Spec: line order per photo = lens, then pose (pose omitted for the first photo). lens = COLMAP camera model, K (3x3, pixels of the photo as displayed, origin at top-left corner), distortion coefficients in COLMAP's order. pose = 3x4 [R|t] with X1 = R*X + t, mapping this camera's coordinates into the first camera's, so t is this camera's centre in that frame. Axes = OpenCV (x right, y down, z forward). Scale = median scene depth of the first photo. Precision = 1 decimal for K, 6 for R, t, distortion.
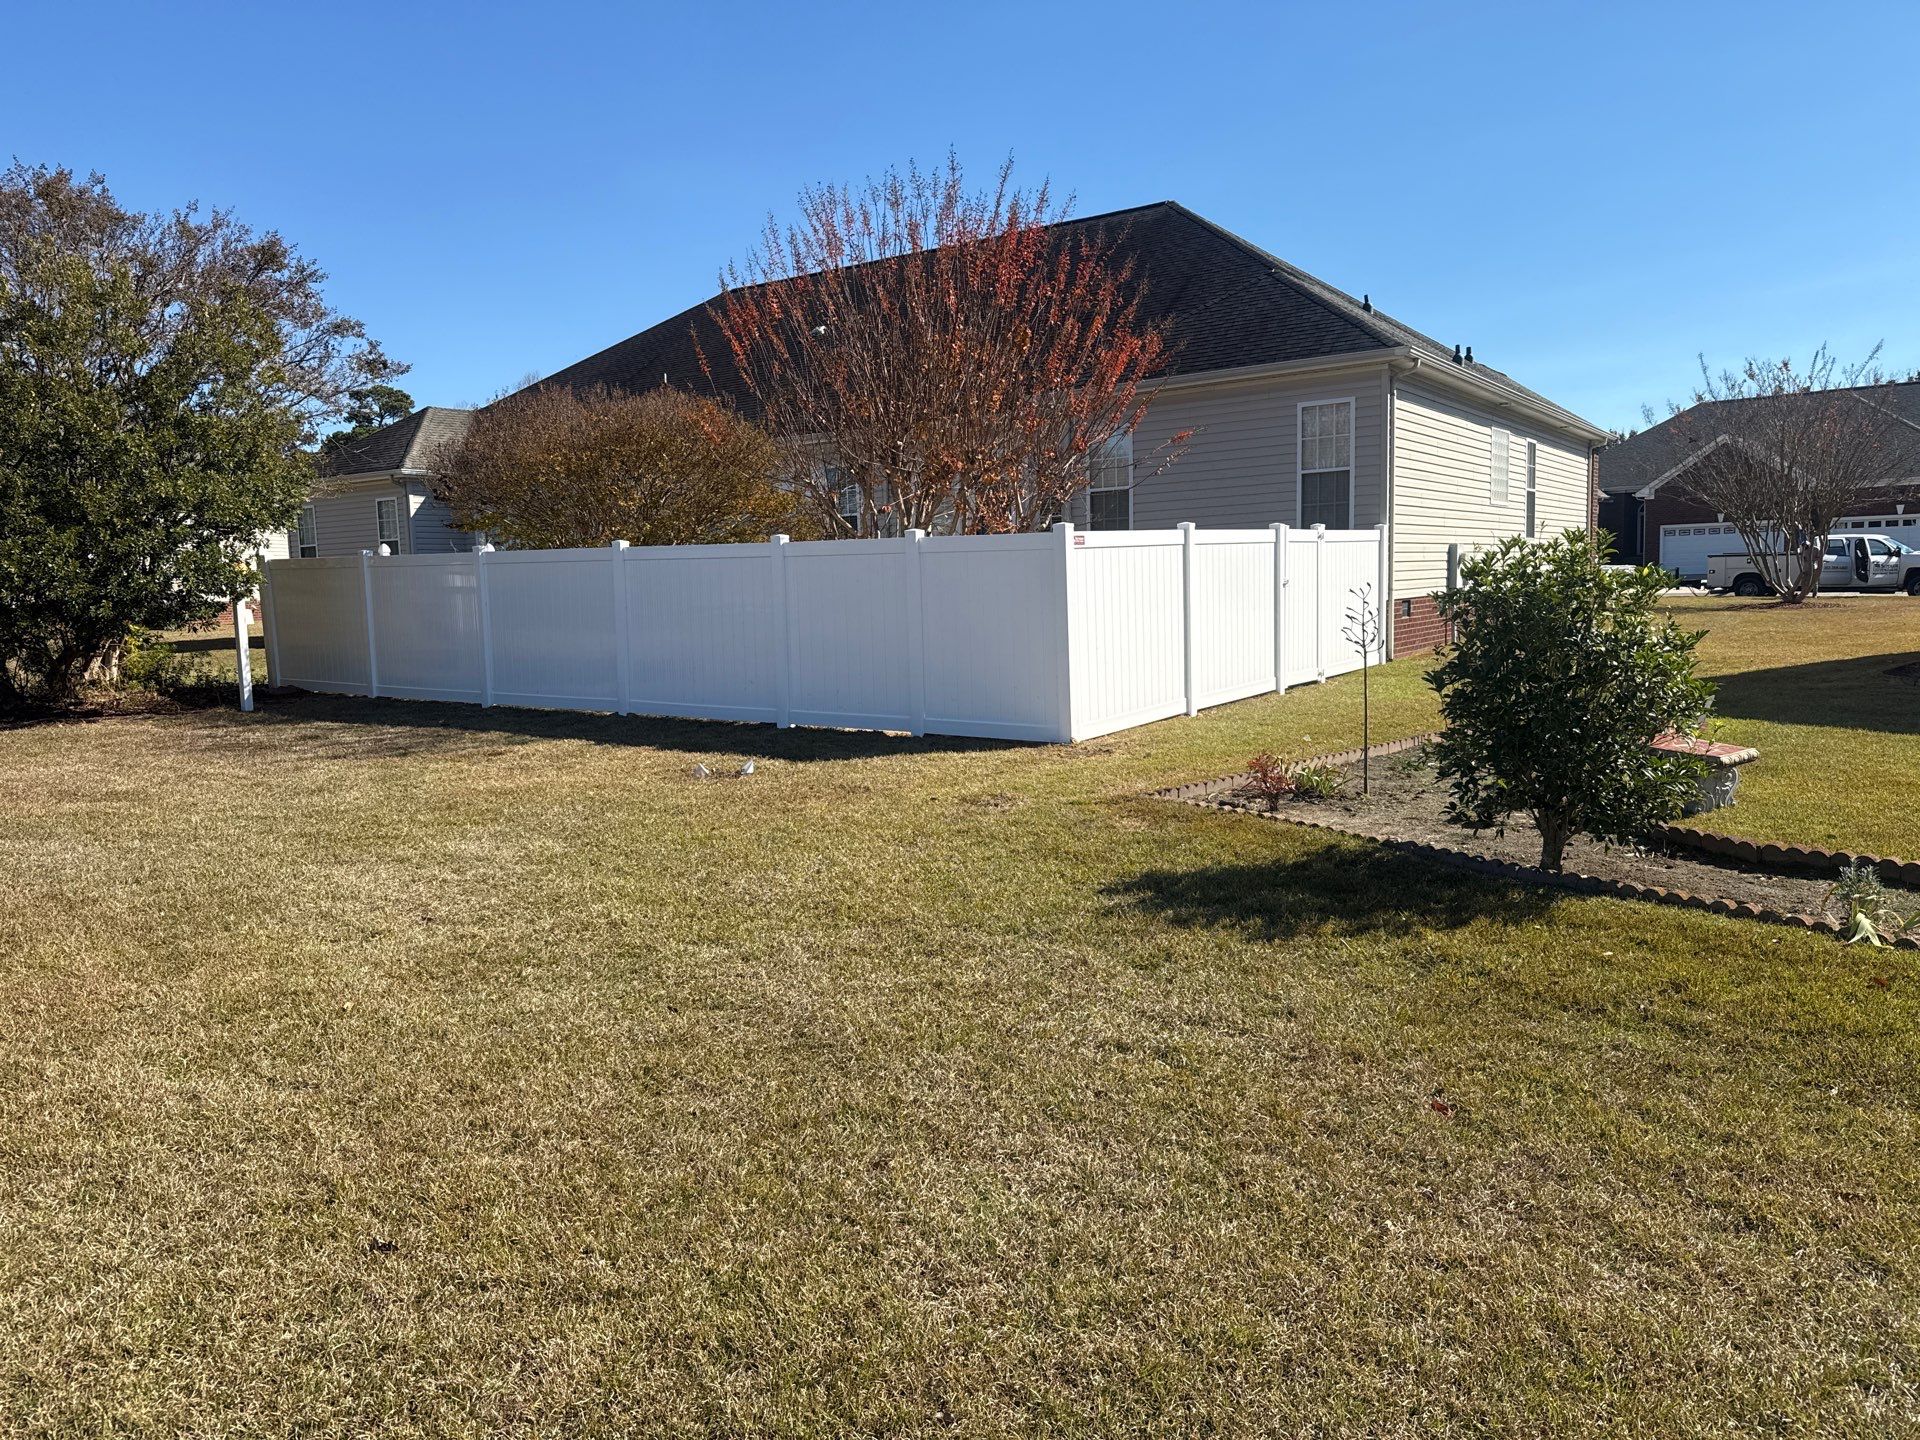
lens RADIAL K [[1333.8, 0, 956.7], [0, 1333.8, 683.8], [0, 0, 1]] dist [0.038512, -0.045533]
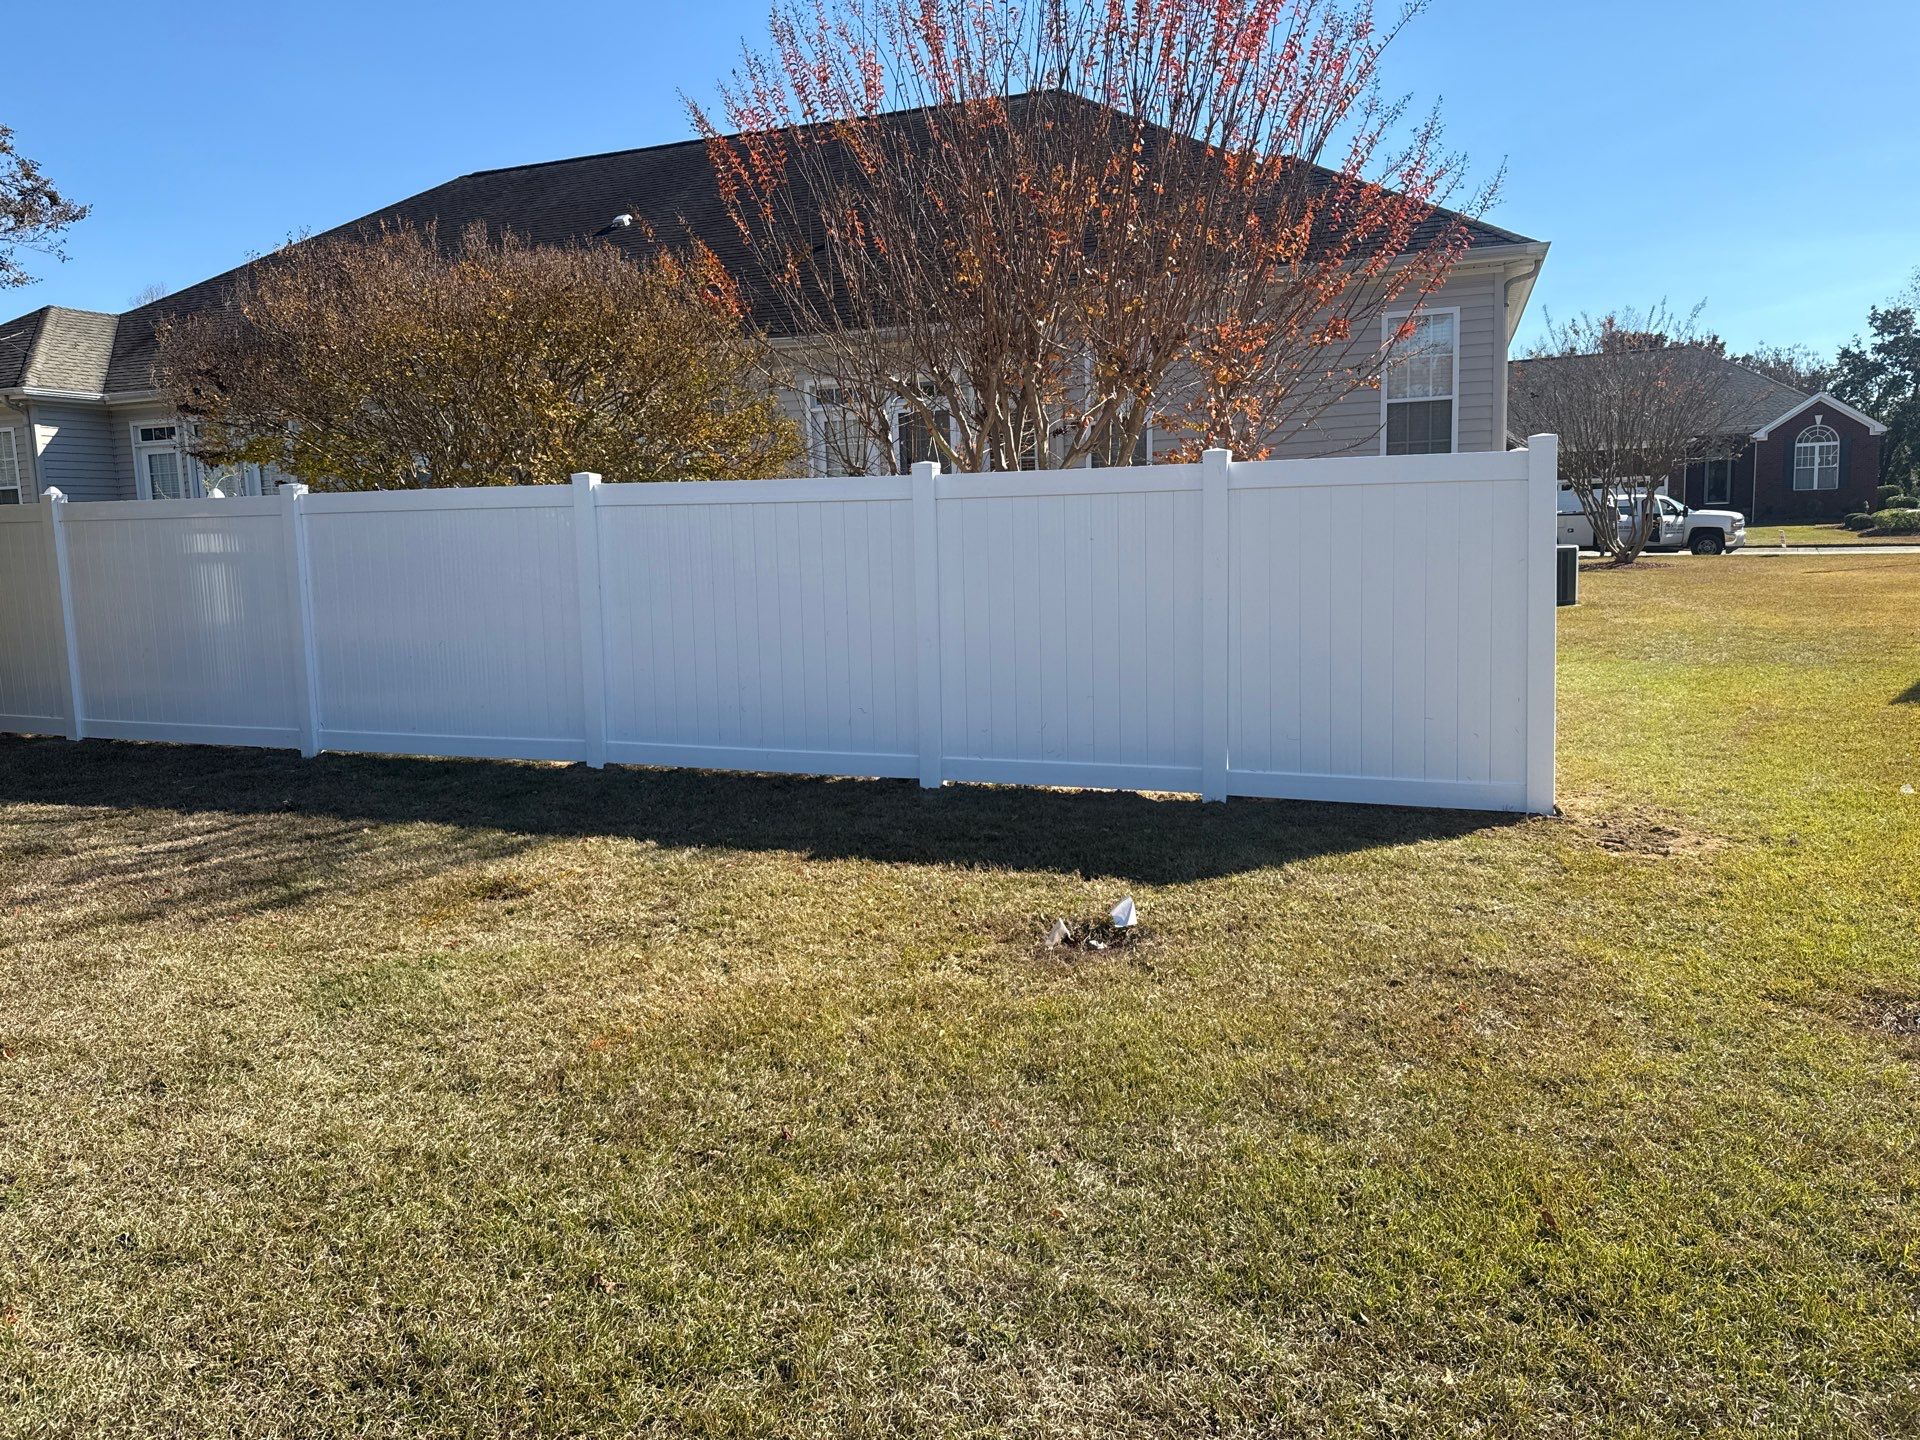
lens RADIAL K [[1338.8, 0, 969.4], [0, 1338.8, 675.5], [0, 0, 1]] dist [0.075191, -0.115899]
pose [[0.966345, -0.028329, 0.255684, -0.210034], [0.023133, 0.999461, 0.023309, -0.024081], [-0.256207, -0.016610, 0.966479, 0.327172]]
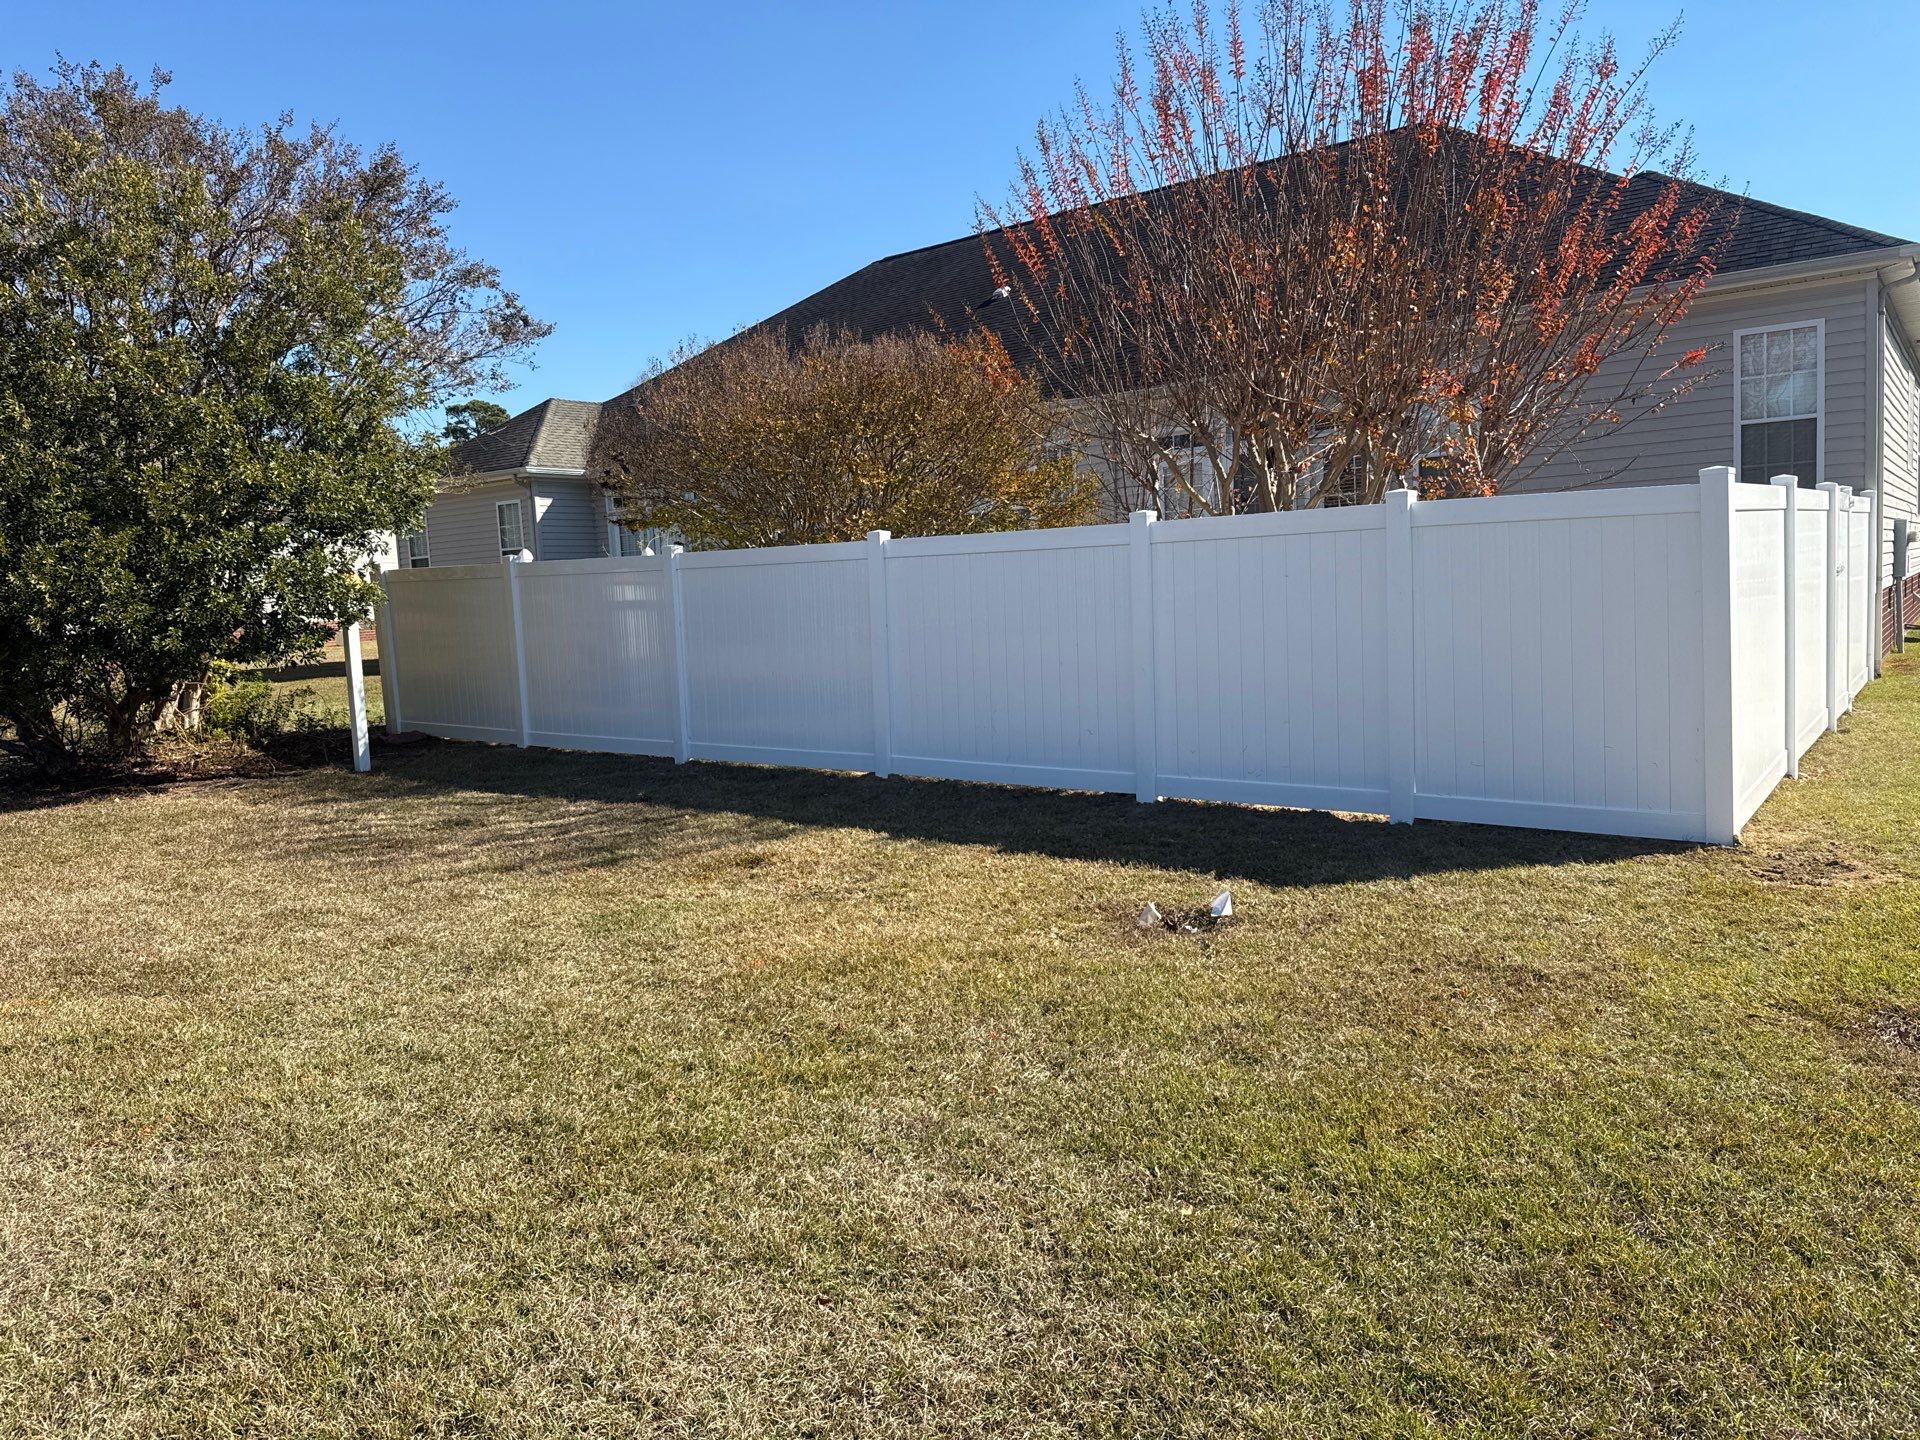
lens RADIAL K [[1338.8, 0, 969.4], [0, 1338.8, 675.5], [0, 0, 1]] dist [0.075191, -0.115899]
pose [[0.998326, -0.015761, -0.055647, -0.143396], [0.015124, 0.999815, -0.011855, -0.018447], [0.055824, 0.010993, 0.998380, 0.257331]]
